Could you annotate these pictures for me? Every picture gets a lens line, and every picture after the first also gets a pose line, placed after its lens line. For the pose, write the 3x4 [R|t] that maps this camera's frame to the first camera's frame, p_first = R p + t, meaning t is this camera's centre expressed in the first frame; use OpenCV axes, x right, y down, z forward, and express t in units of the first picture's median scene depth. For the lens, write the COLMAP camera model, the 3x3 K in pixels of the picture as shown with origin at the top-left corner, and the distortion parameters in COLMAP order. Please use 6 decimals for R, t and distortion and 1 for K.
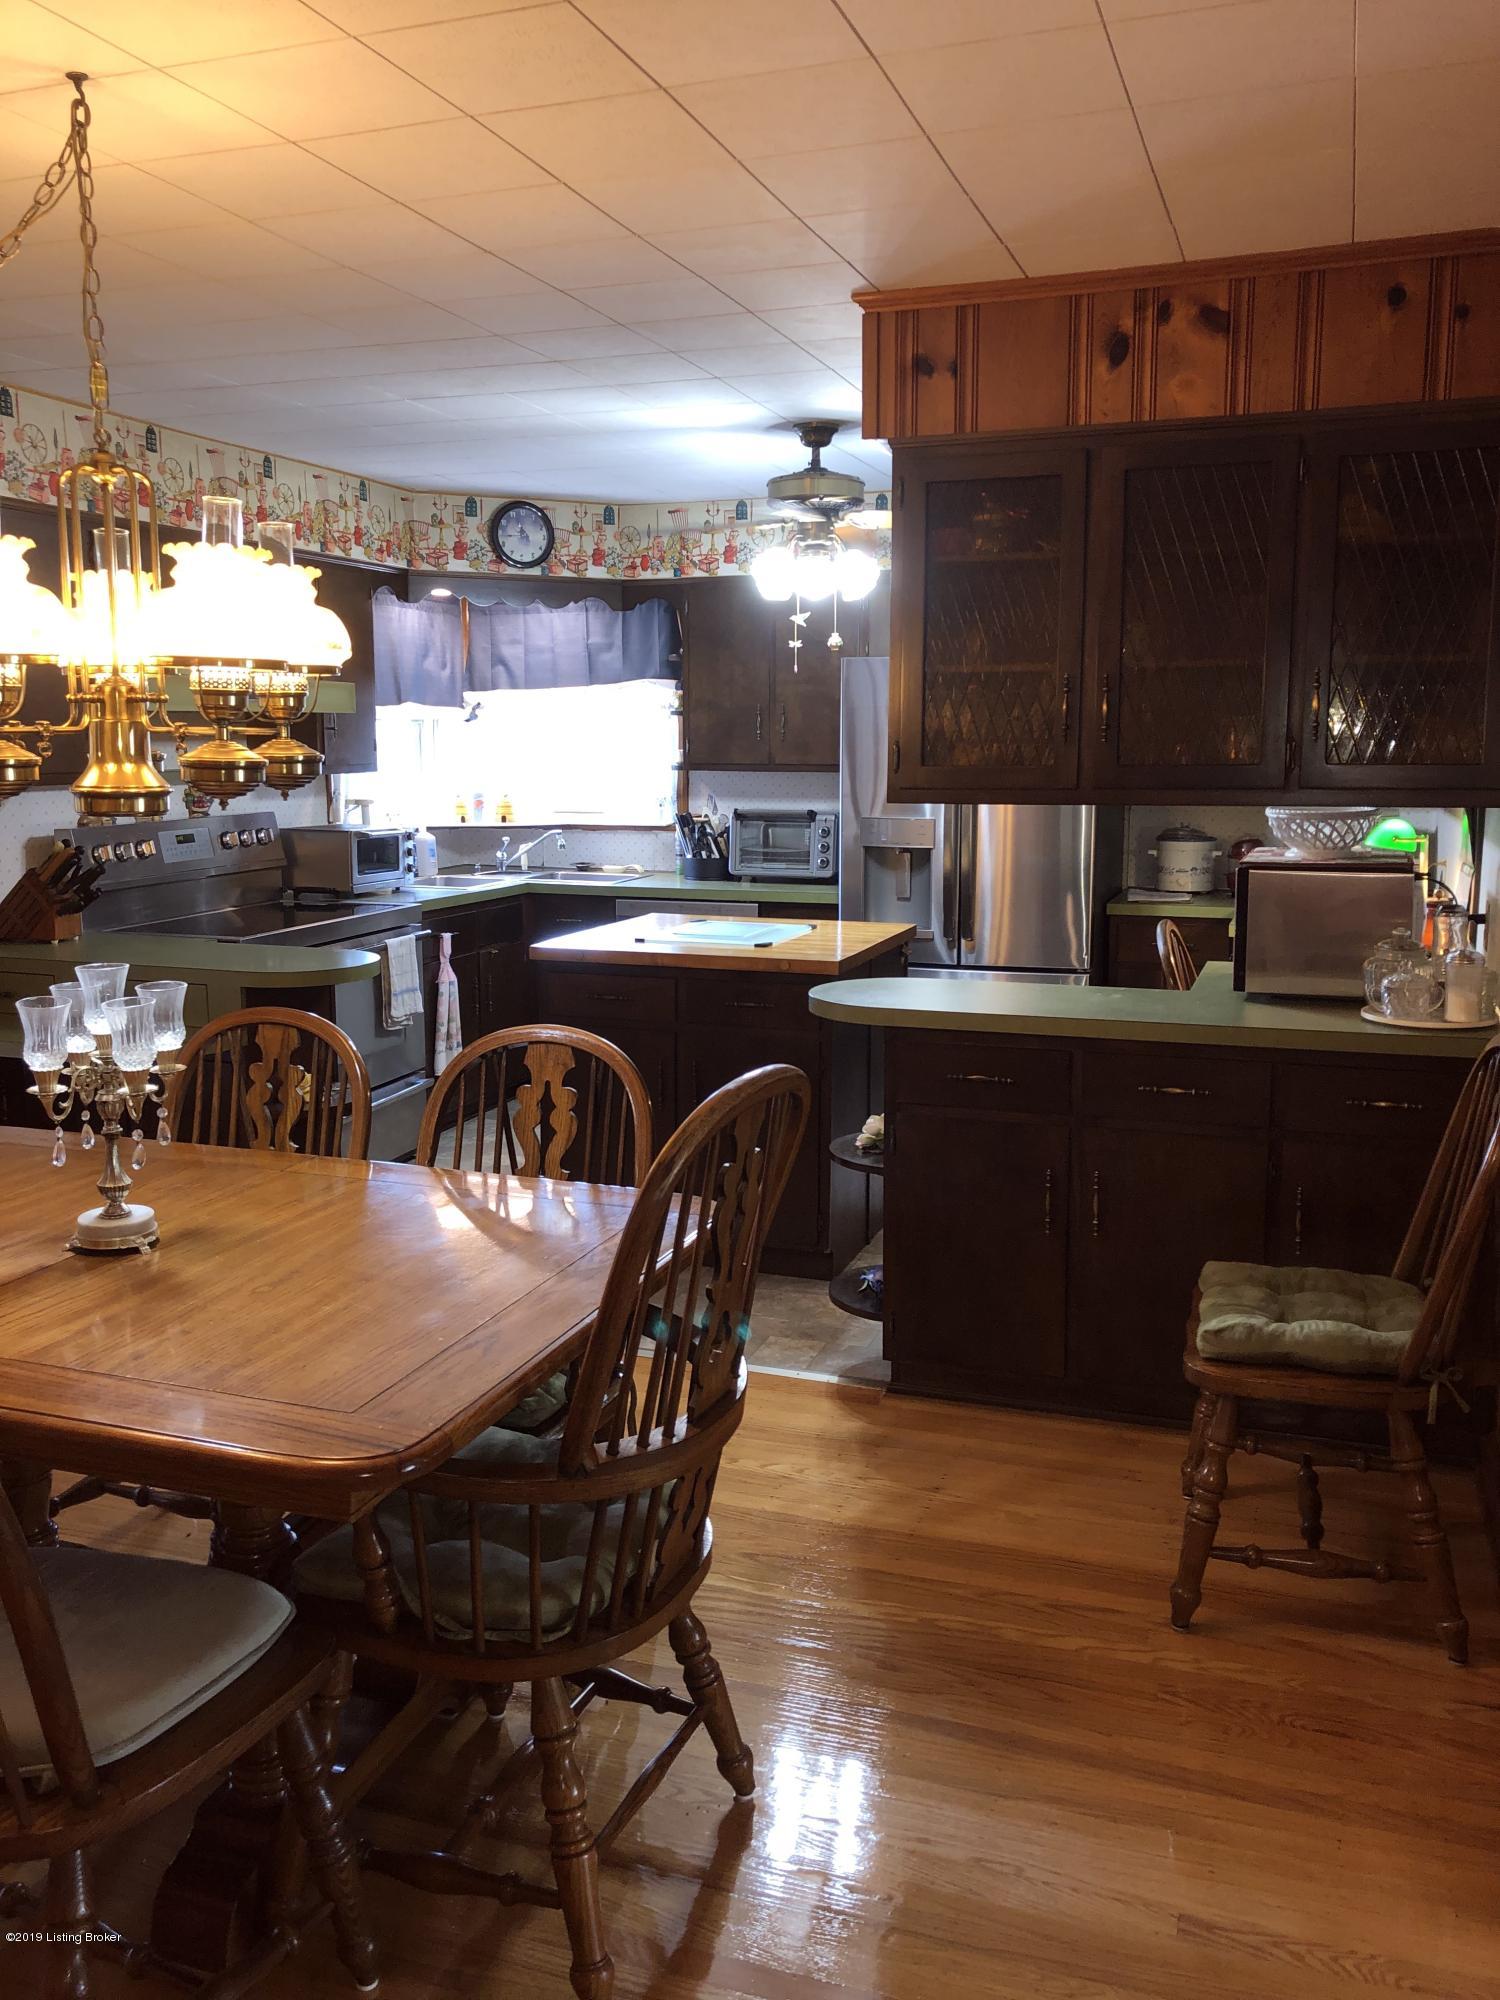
lens RADIAL K [[1663.1, 0, 746.4], [0, 1663.1, 1000.6], [0, 0, 1]] dist [0.036418, -0.034921]
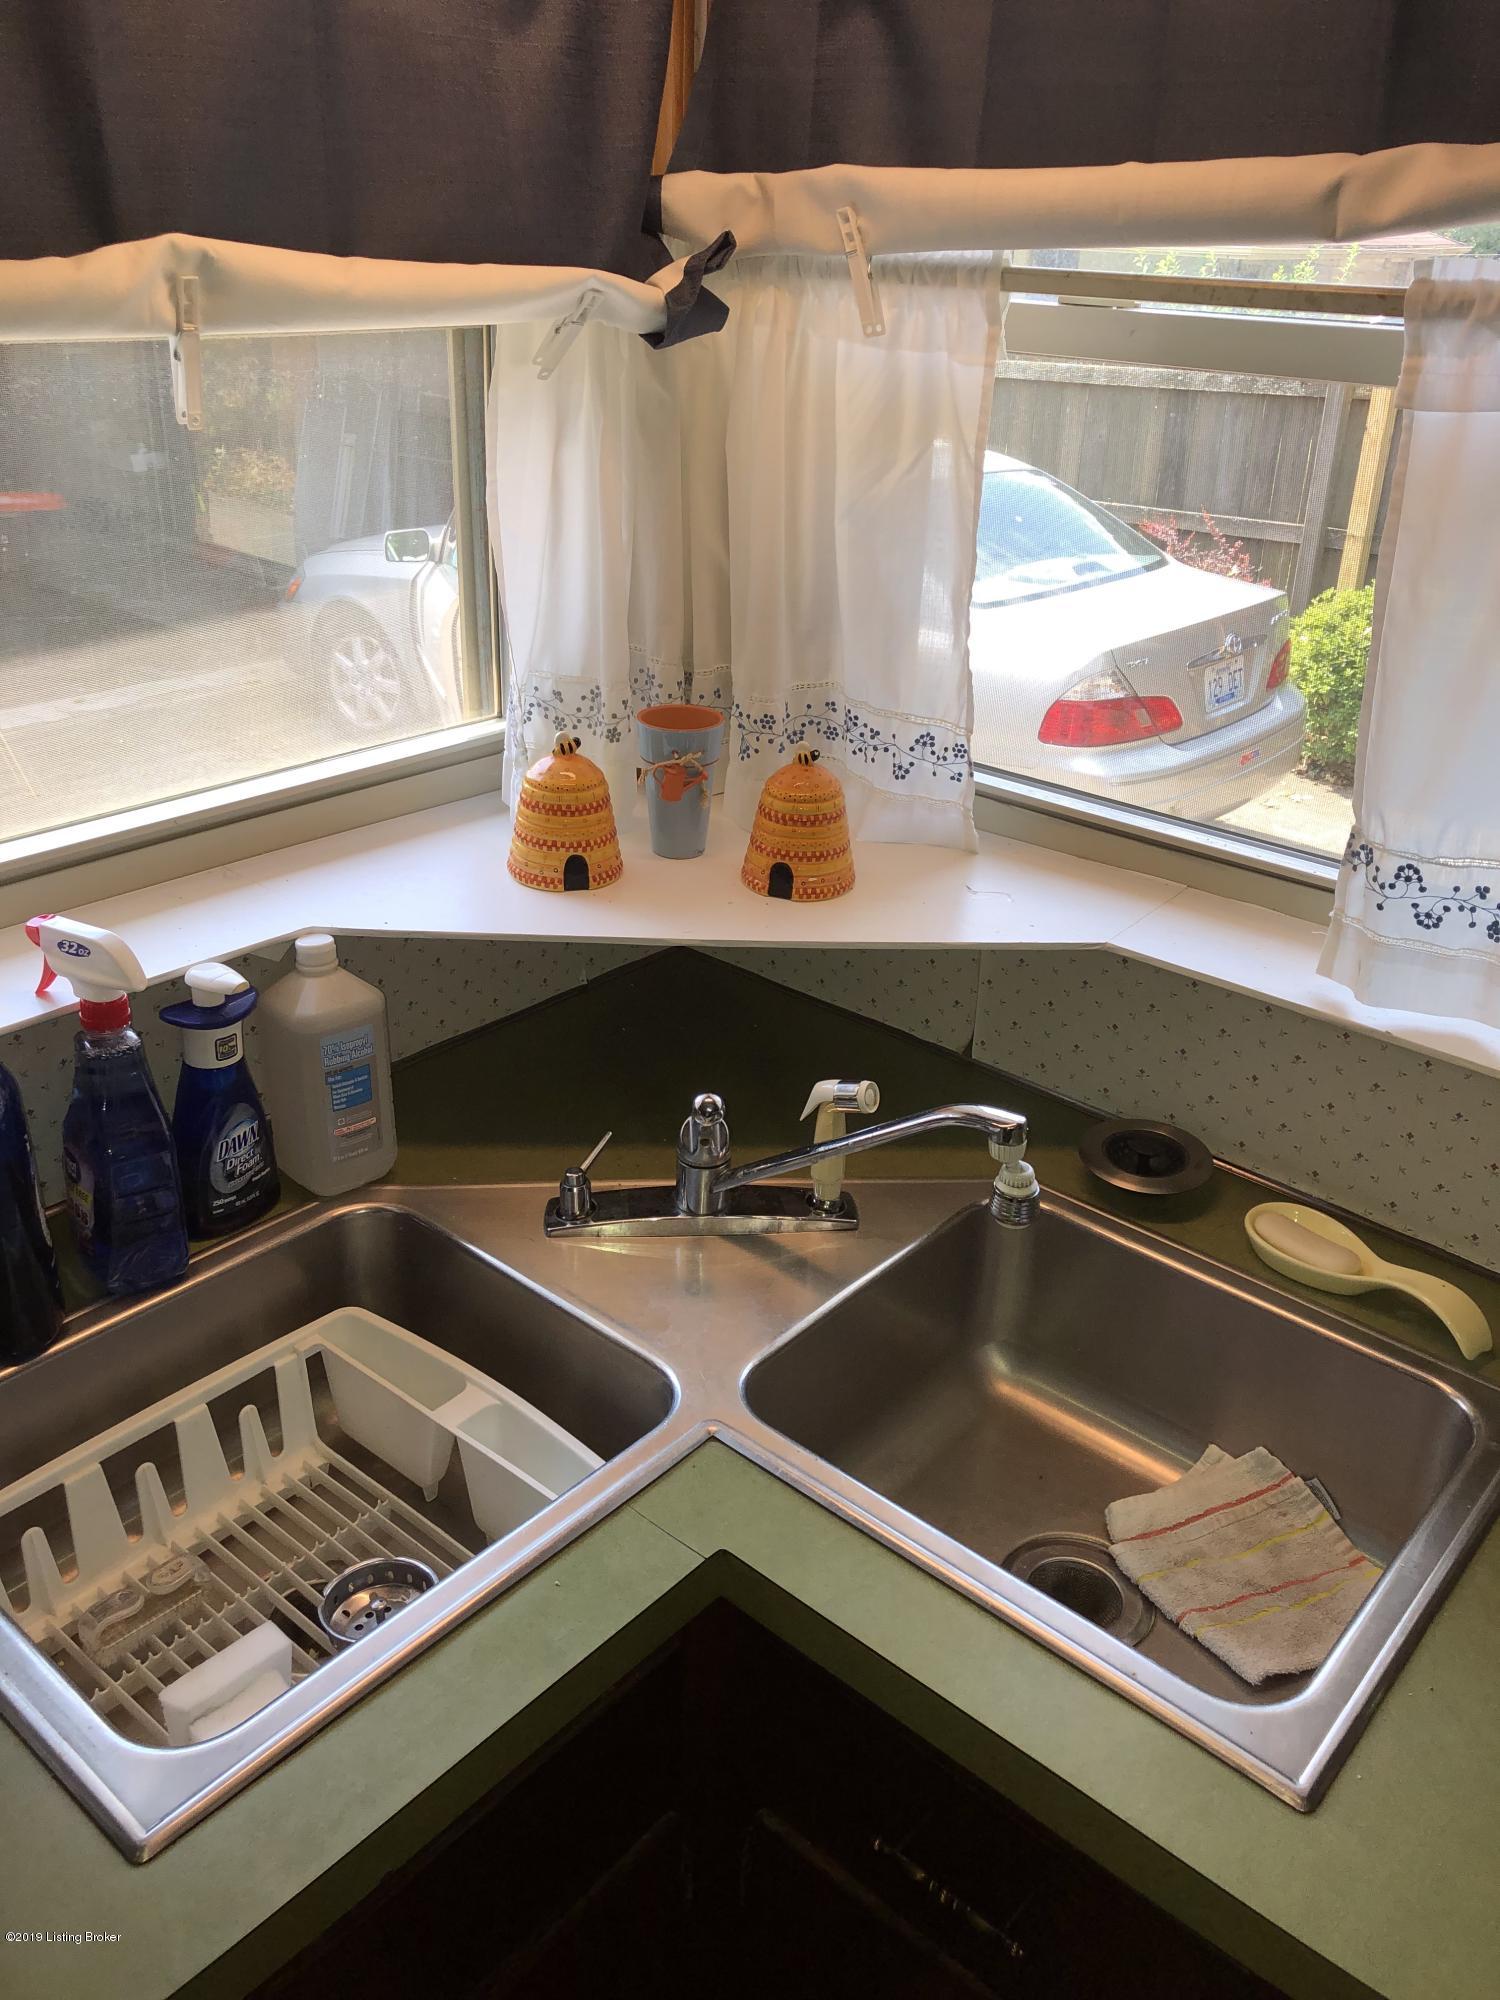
lens RADIAL K [[1663.1, 0, 747.6], [0, 1663.1, 994.8], [0, 0, 1]] dist [0.036418, -0.034921]
pose [[0.940176, 0.172835, -0.293595, -0.240645], [-0.088240, 0.955892, 0.280149, -0.414709], [0.329065, -0.237482, 0.913958, 2.227639]]
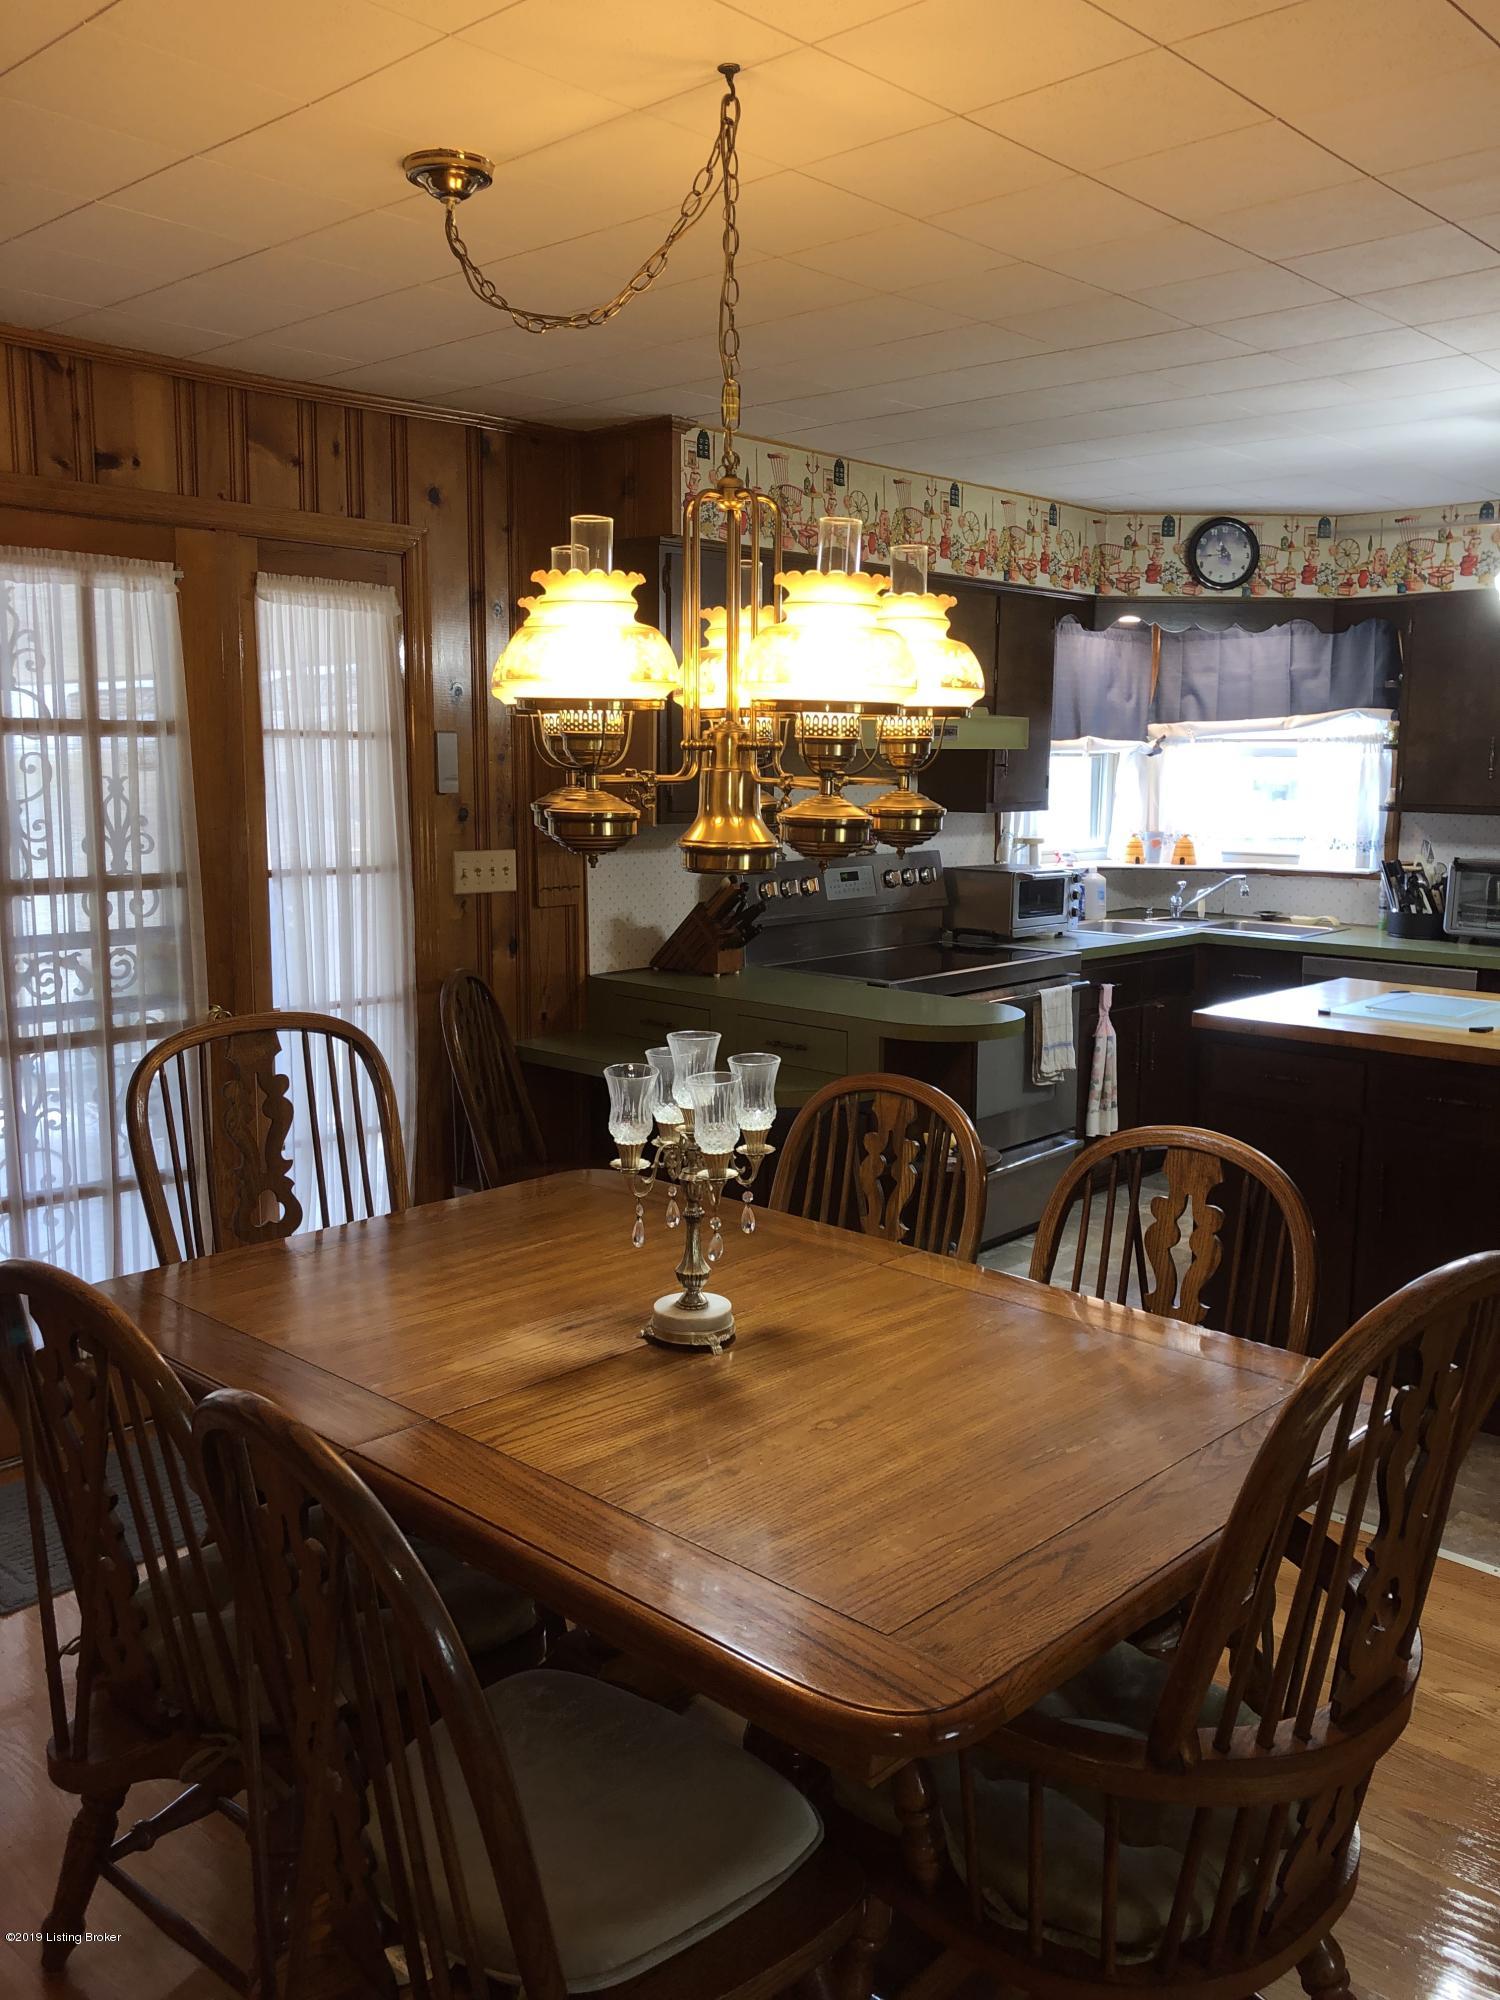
lens RADIAL K [[1663.1, 0, 765.9], [0, 1663.1, 991.6], [0, 0, 1]] dist [0.036418, -0.034921]
pose [[0.921818, 0.059106, -0.383091, -0.000180], [-0.067198, 0.997710, -0.007760, -0.038410], [0.381755, 0.032897, 0.923678, 0.162120]]
